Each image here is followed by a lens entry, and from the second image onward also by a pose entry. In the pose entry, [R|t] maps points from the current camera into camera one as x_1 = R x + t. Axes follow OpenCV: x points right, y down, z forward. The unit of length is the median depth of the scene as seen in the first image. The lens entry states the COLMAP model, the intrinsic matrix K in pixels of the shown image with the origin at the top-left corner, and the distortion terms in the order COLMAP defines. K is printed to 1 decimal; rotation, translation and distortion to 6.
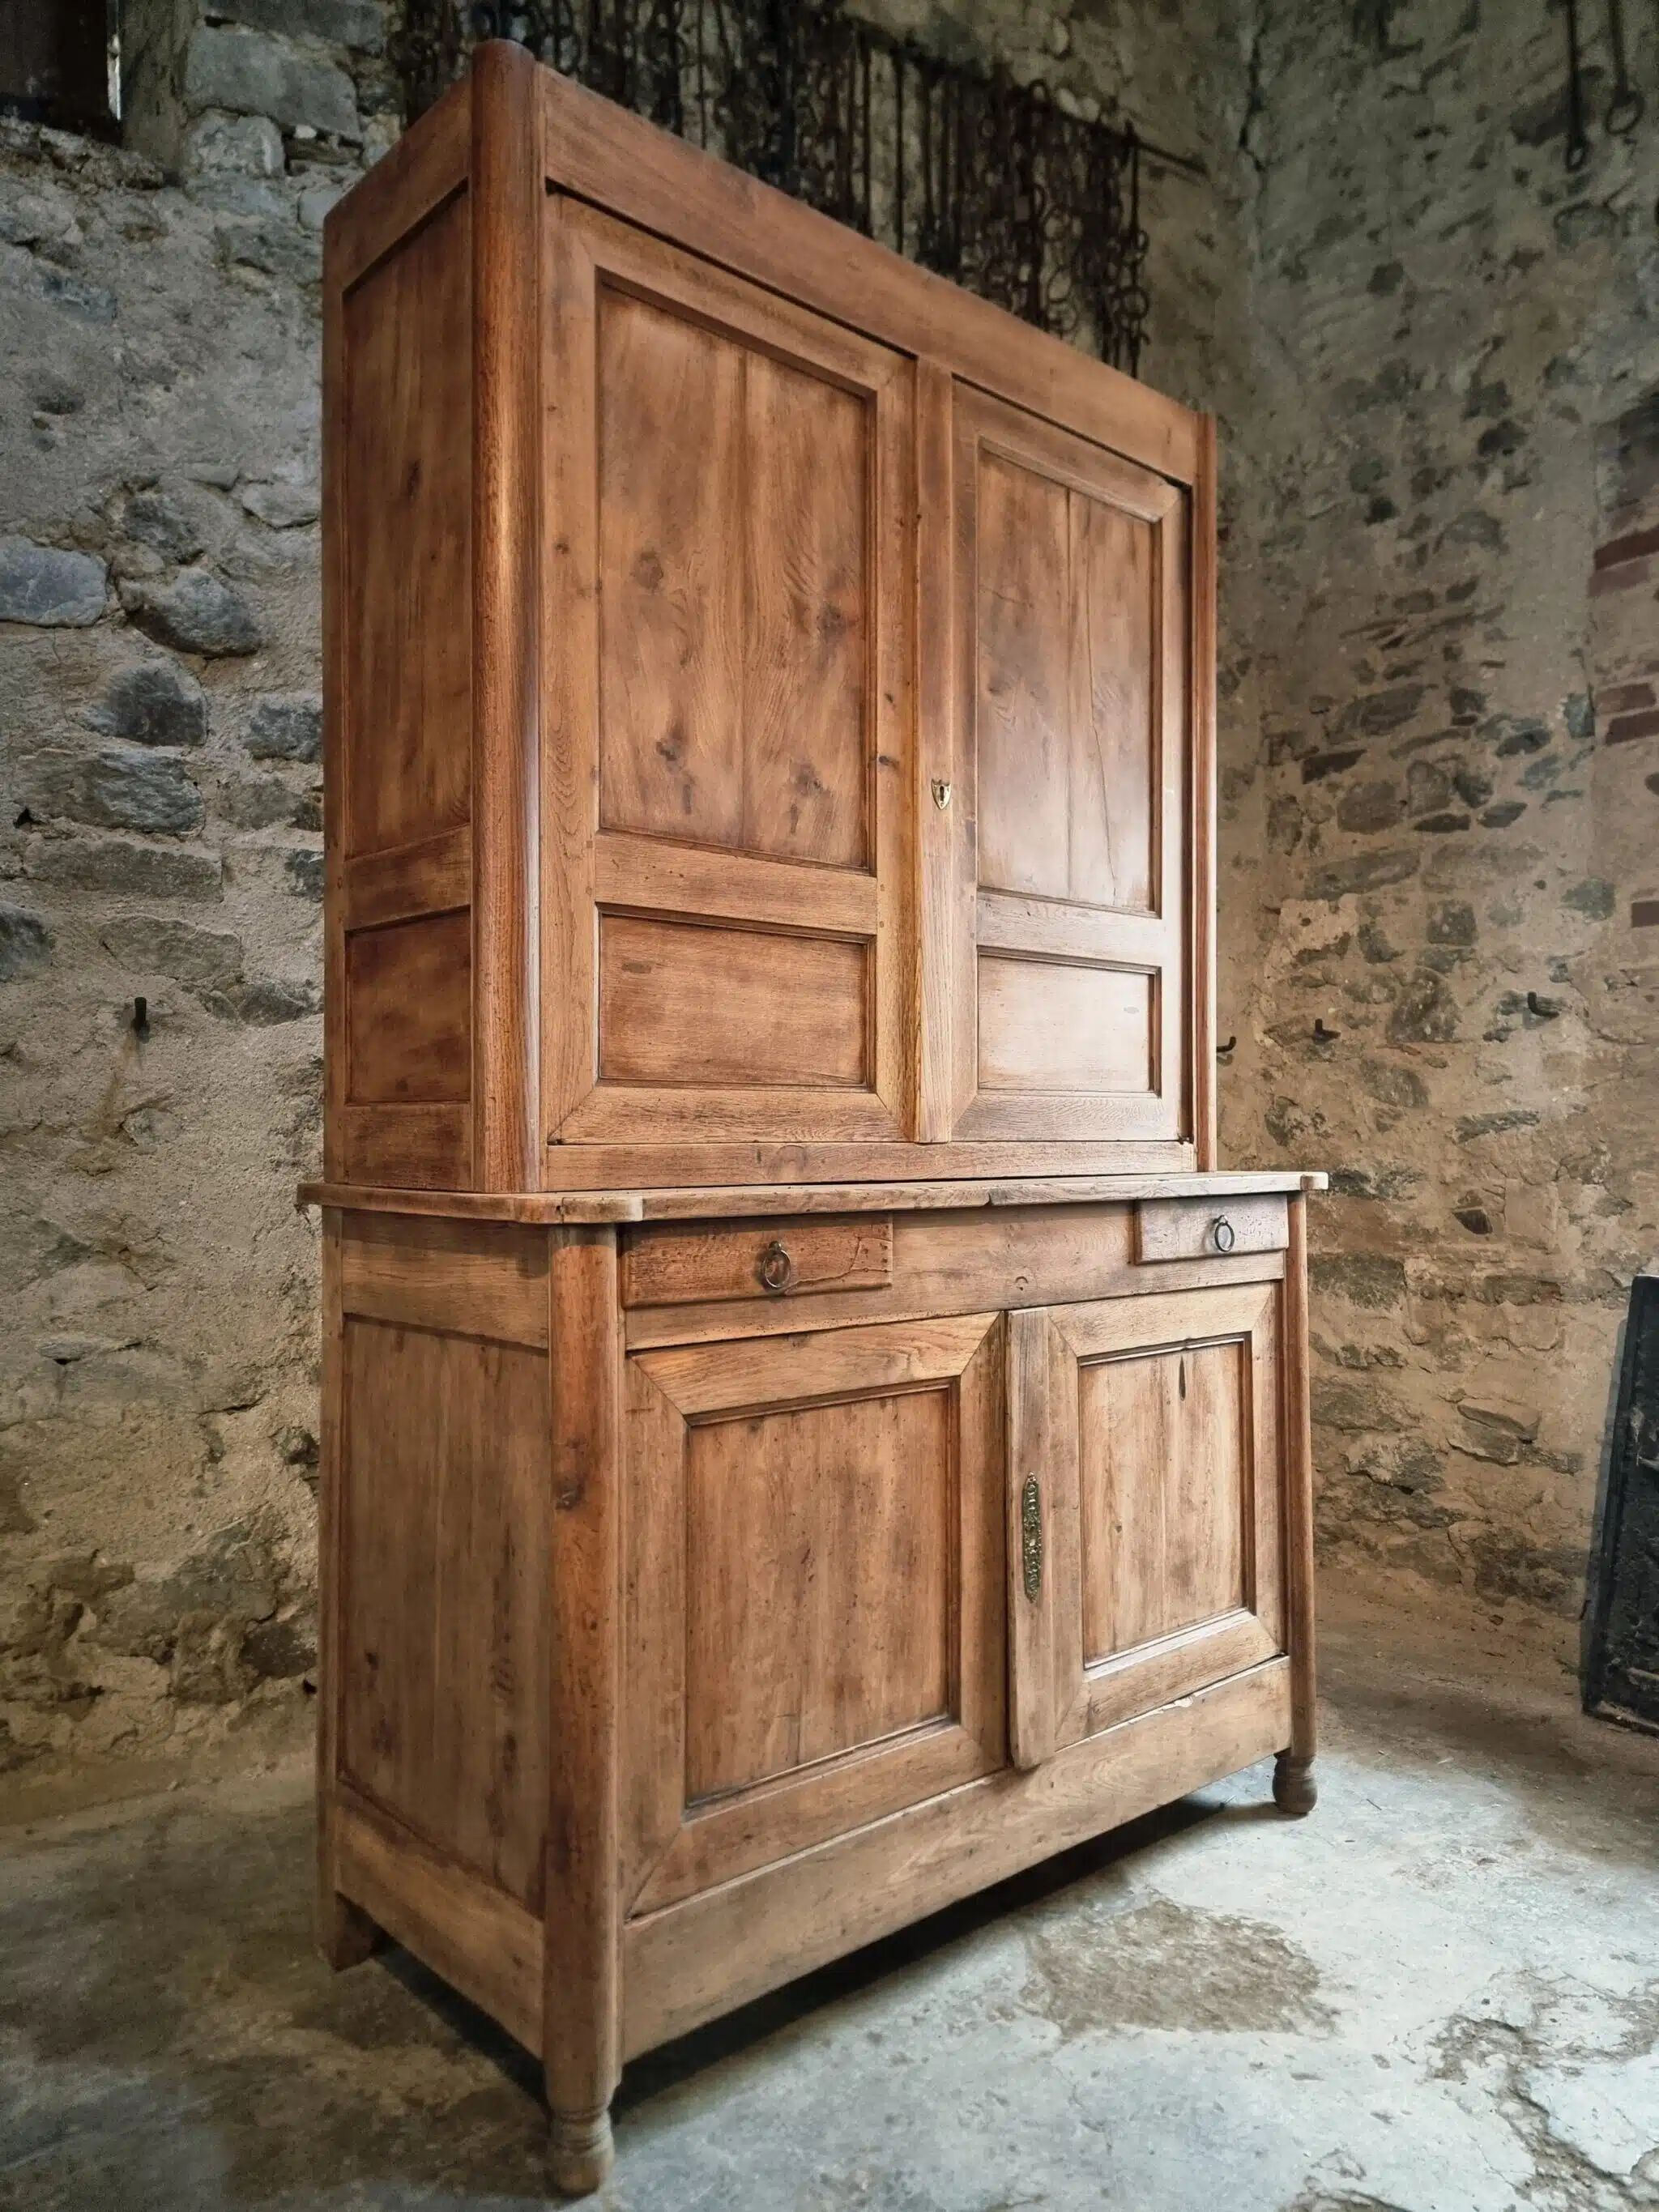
lens RADIAL K [[1521.6, 0, 821.7], [0, 1521.6, 1113.6], [0, 0, 1]] dist [0.090737, -0.077949]
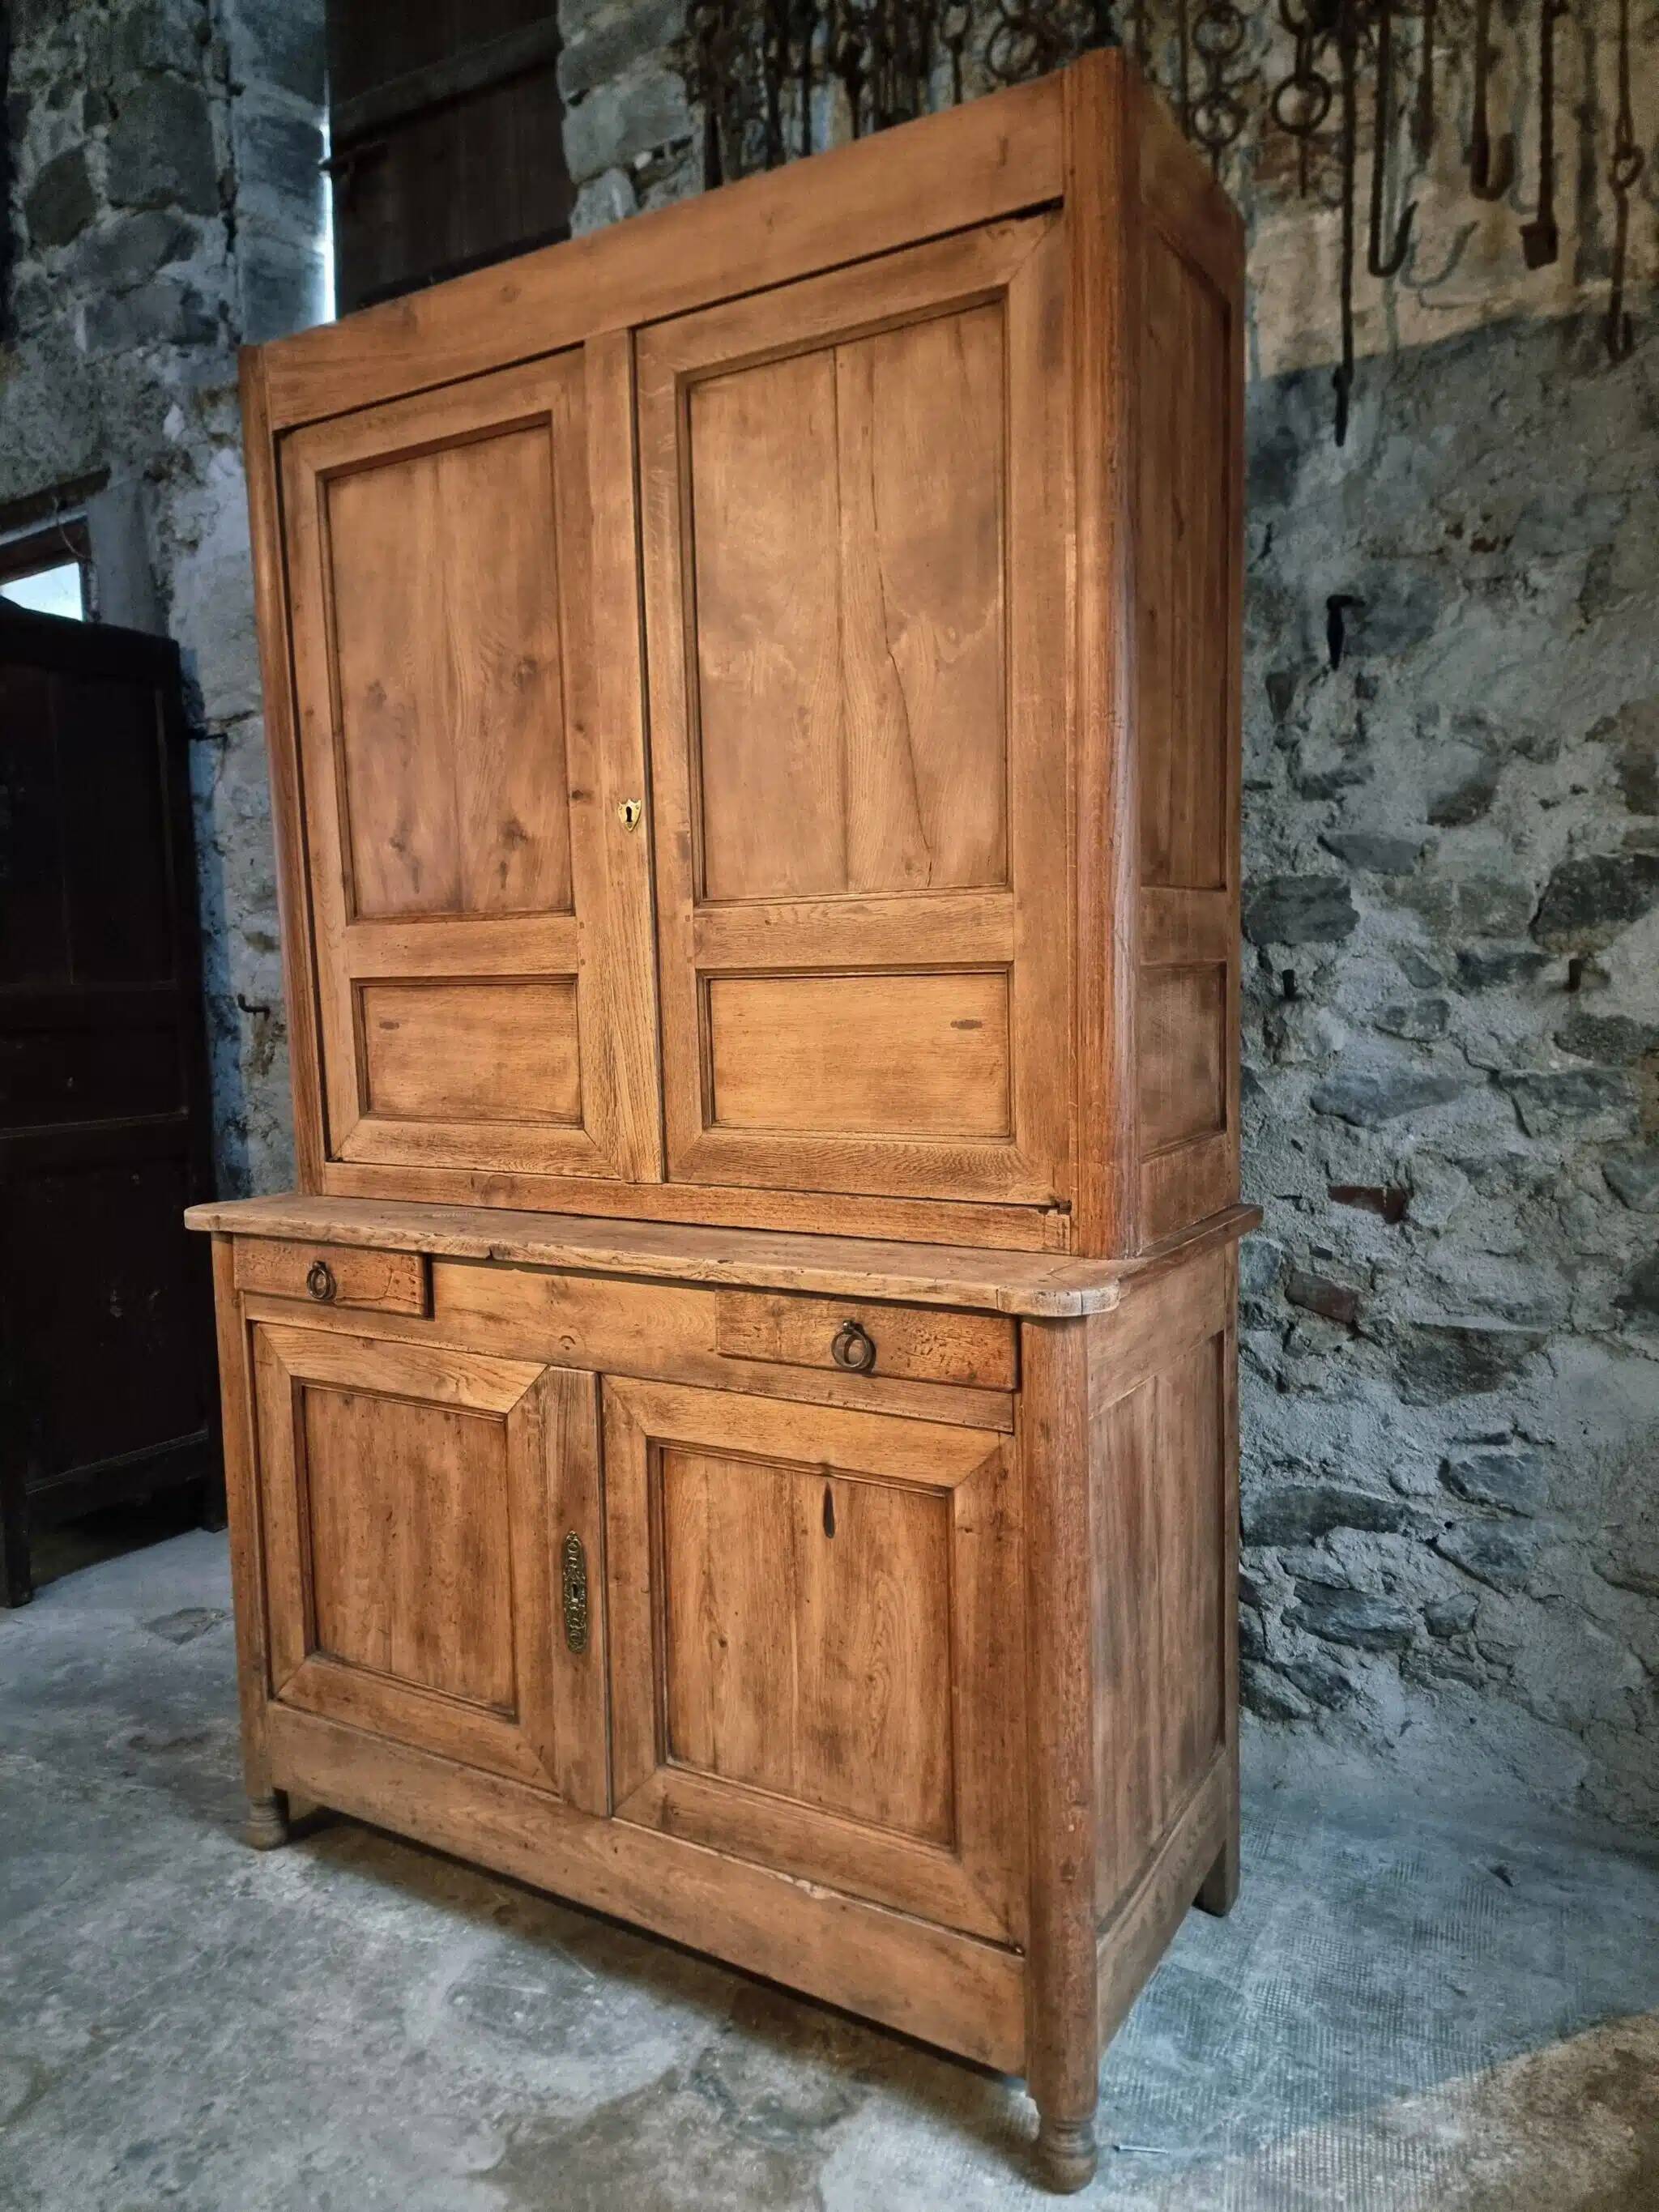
lens RADIAL K [[1599.9, 0, 770.9], [0, 1599.9, 1129.9], [0, 0, 1]] dist [0.089300, -0.079056]
pose [[0.272350, 0.096627, -0.957334, 1.009737], [0.042523, 0.992764, 0.112301, -0.118247], [0.961258, -0.071294, 0.266270, 0.767707]]
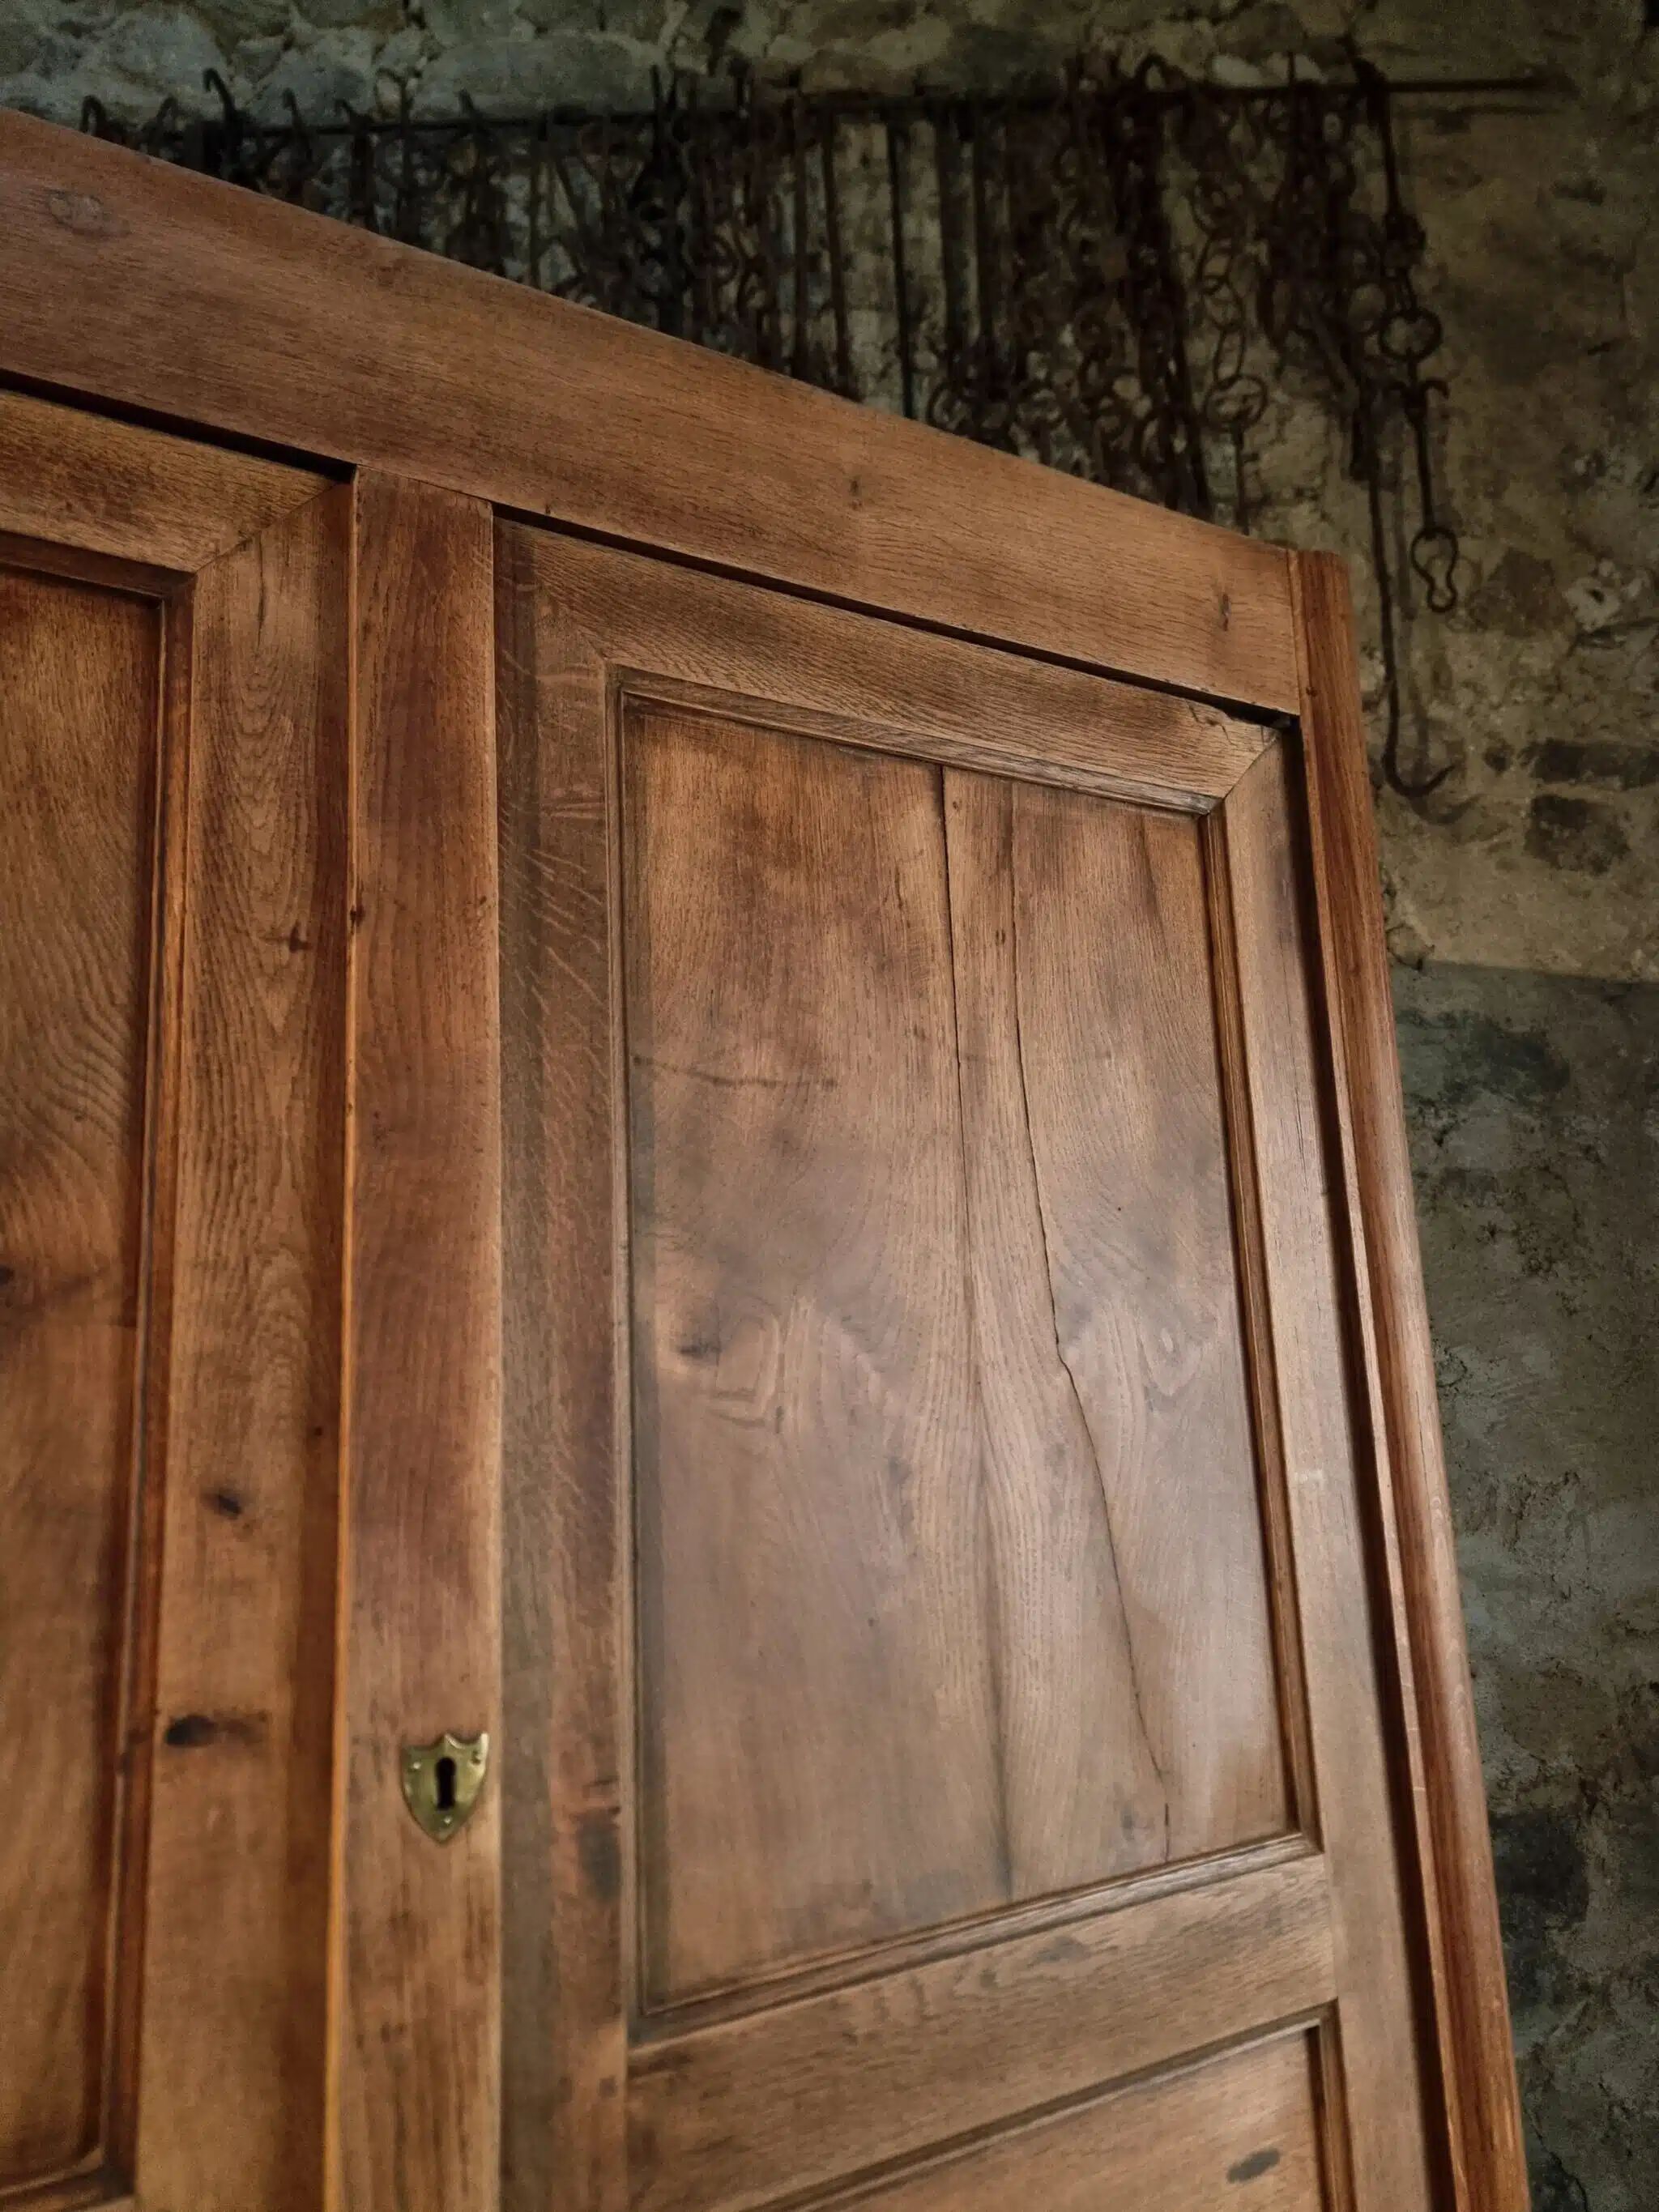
lens RADIAL K [[1531.6, 0, 803.4], [0, 1531.6, 1103.8], [0, 0, 1]] dist [0.080837, -0.067115]
pose [[0.982112, -0.066886, -0.176017, 0.198872], [0.039417, 0.987102, -0.155164, -0.276457], [0.184125, 0.145451, 0.972081, 0.664098]]
